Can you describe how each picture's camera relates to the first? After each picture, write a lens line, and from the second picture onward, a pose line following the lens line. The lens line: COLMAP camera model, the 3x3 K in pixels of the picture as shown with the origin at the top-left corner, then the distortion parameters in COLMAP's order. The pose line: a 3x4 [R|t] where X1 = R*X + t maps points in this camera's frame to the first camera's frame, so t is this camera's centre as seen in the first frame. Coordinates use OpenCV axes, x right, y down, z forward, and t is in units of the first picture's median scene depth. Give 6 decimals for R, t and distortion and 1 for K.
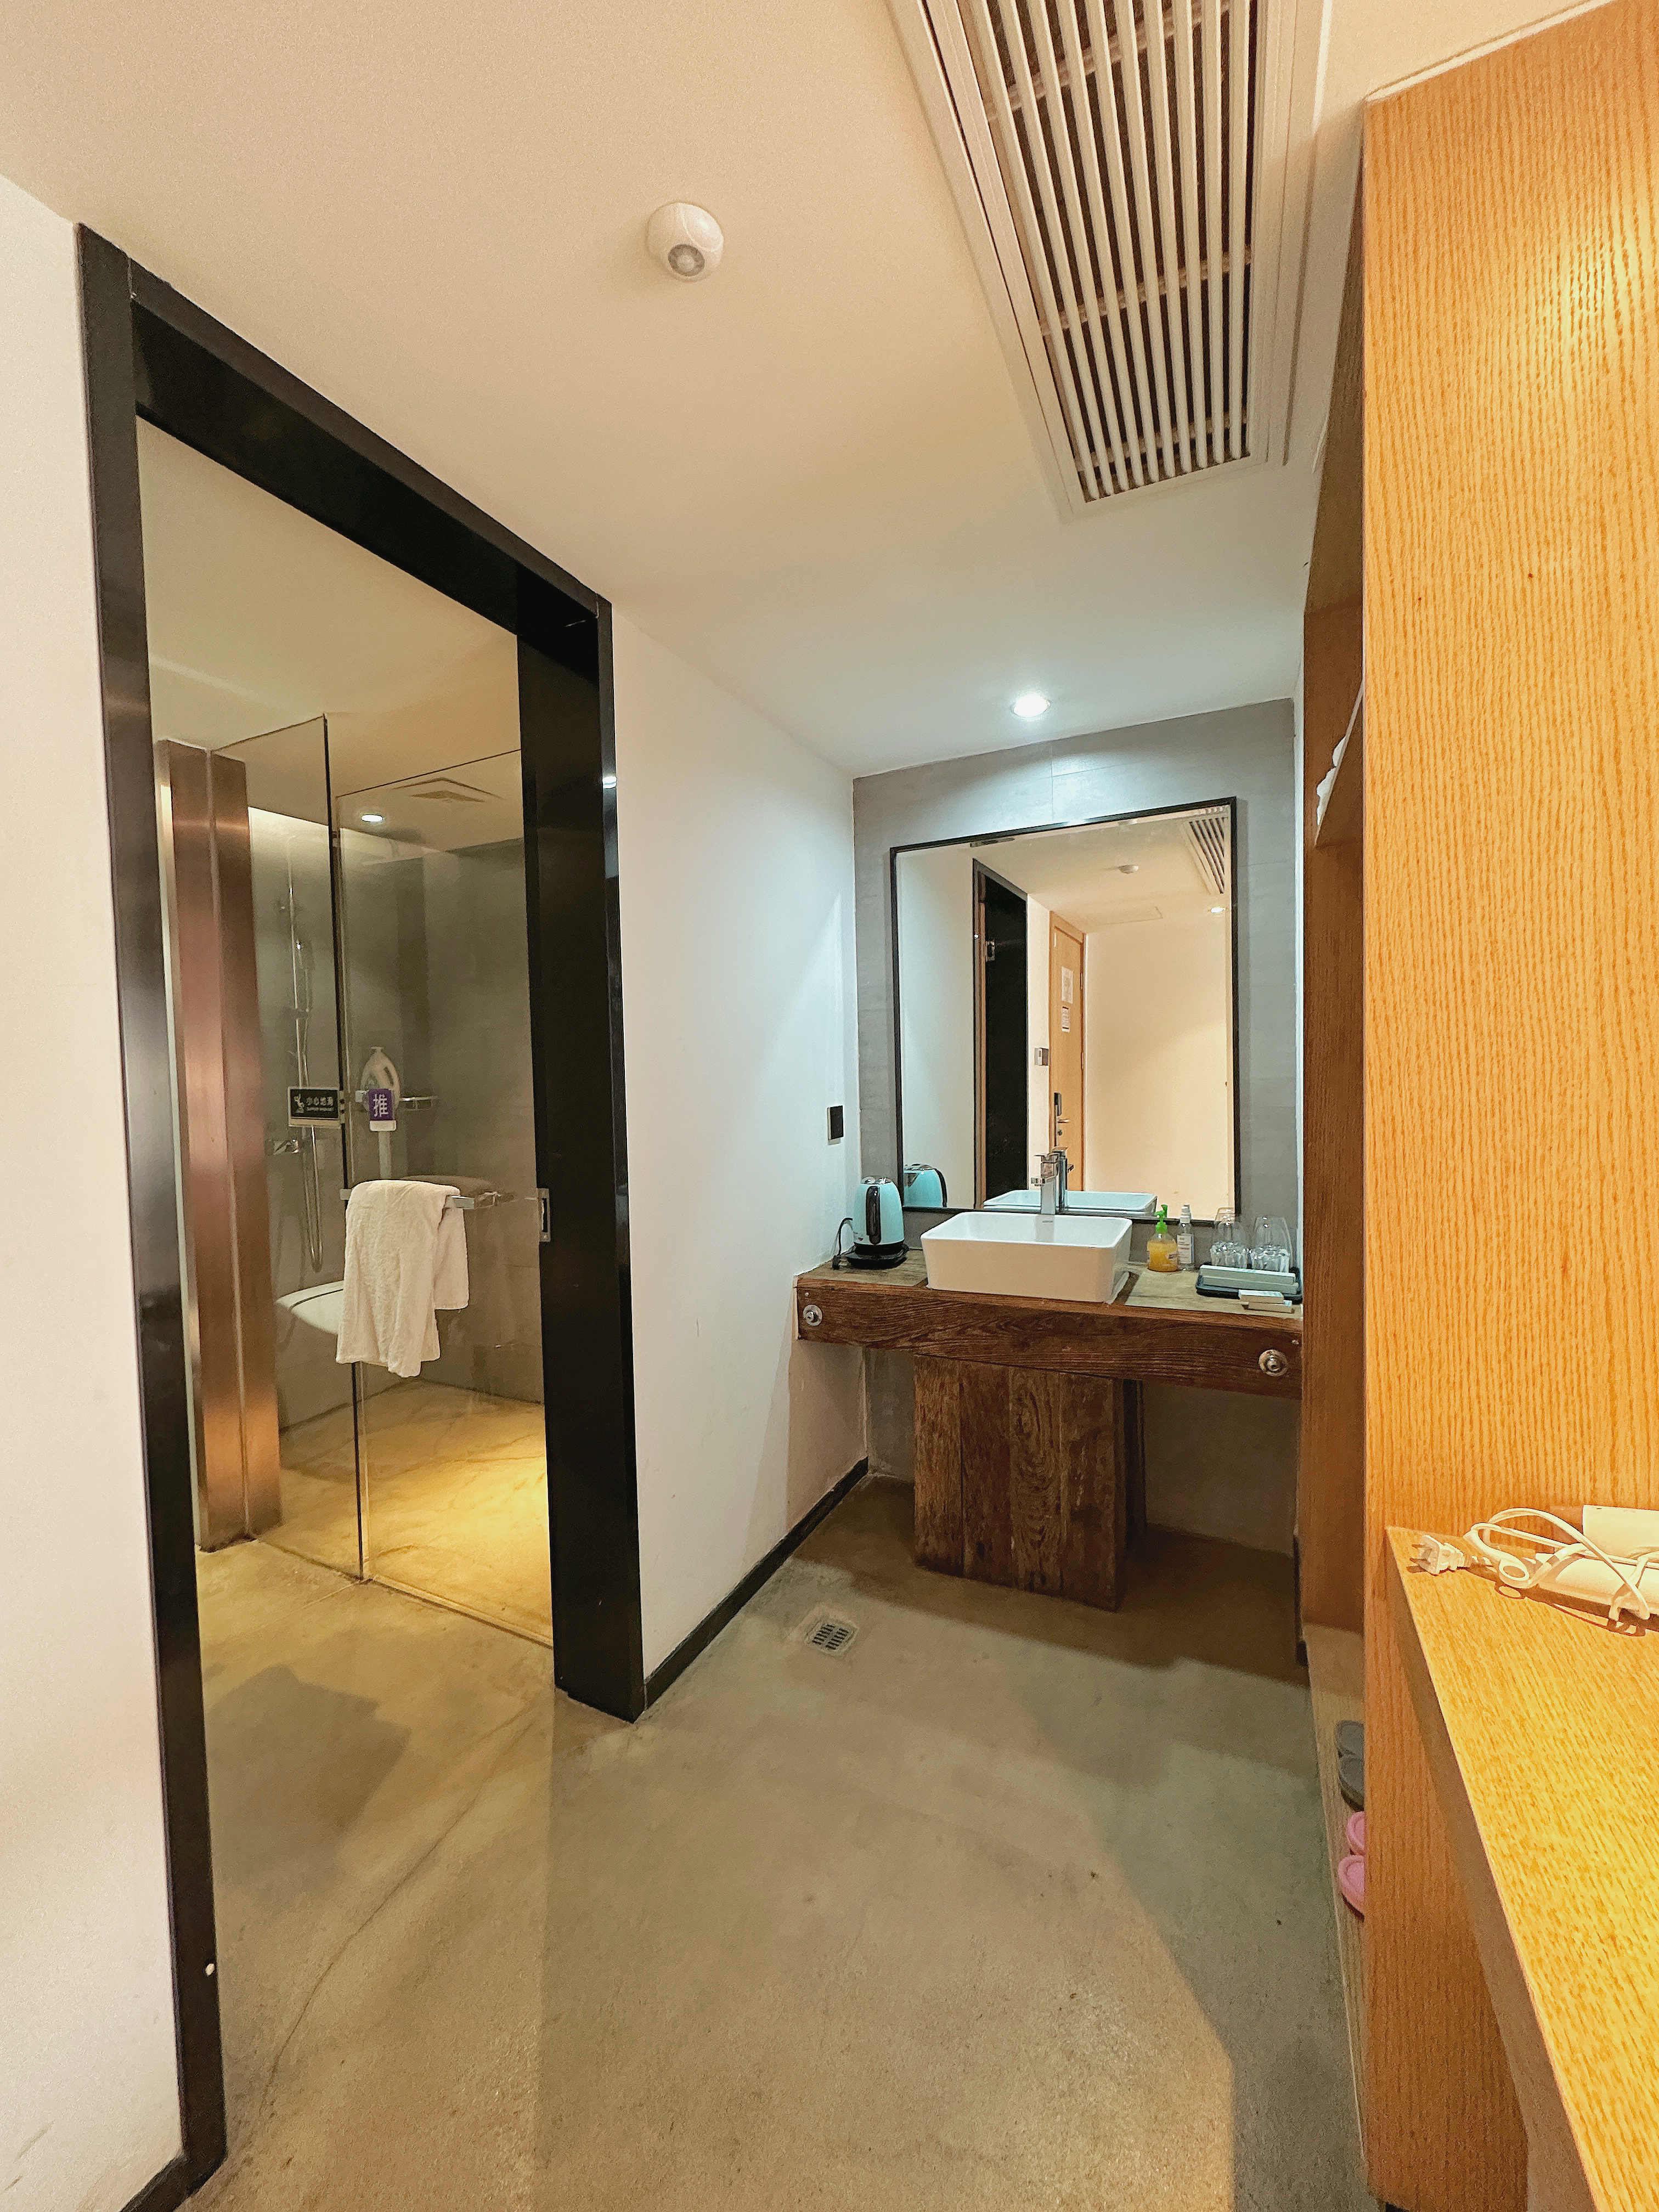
lens RADIAL K [[864.8, 0, 830.1], [0, 864.8, 1093.5], [0, 0, 1]] dist [0.000815, 0.000022]
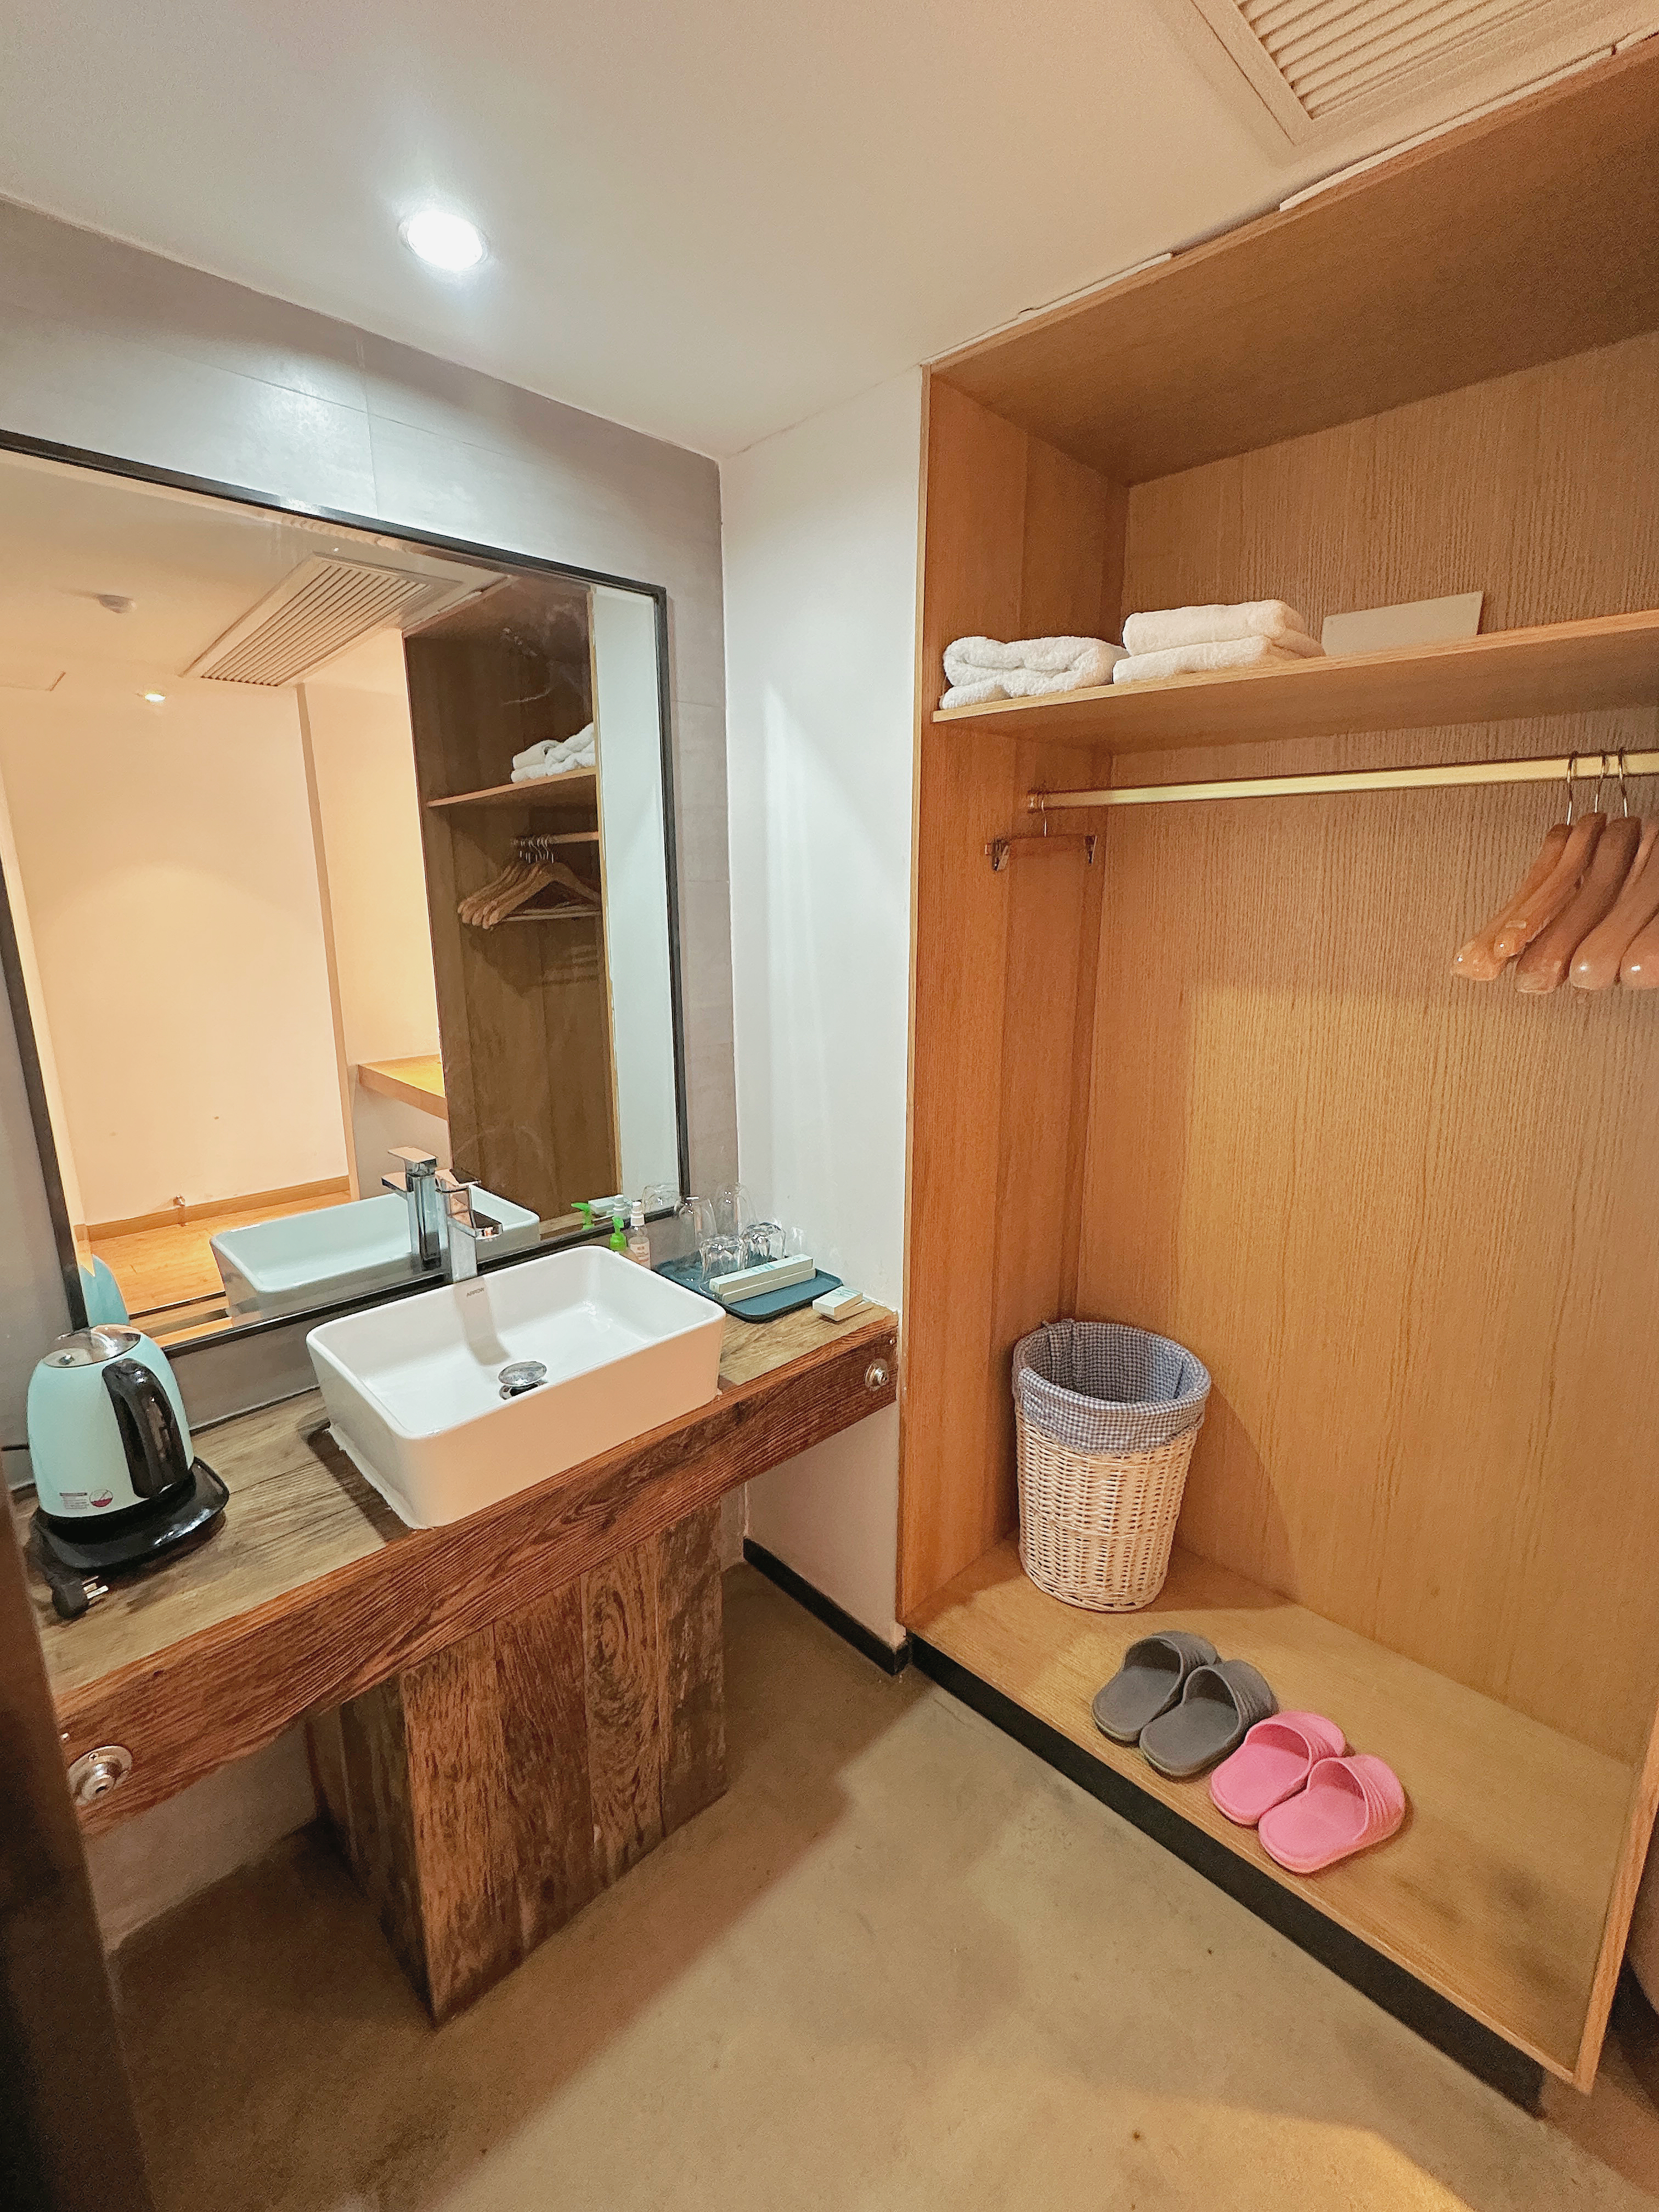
lens RADIAL K [[962.7, 0, 831.2], [0, 962.7, 1098.1], [0, 0, 1]] dist [-0.009626, 0.000026]
pose [[0.338407, -0.175610, 0.924469, -0.257820], [0.012332, 0.983175, 0.182247, -0.097538], [-0.940919, -0.050274, 0.334879, 0.658361]]
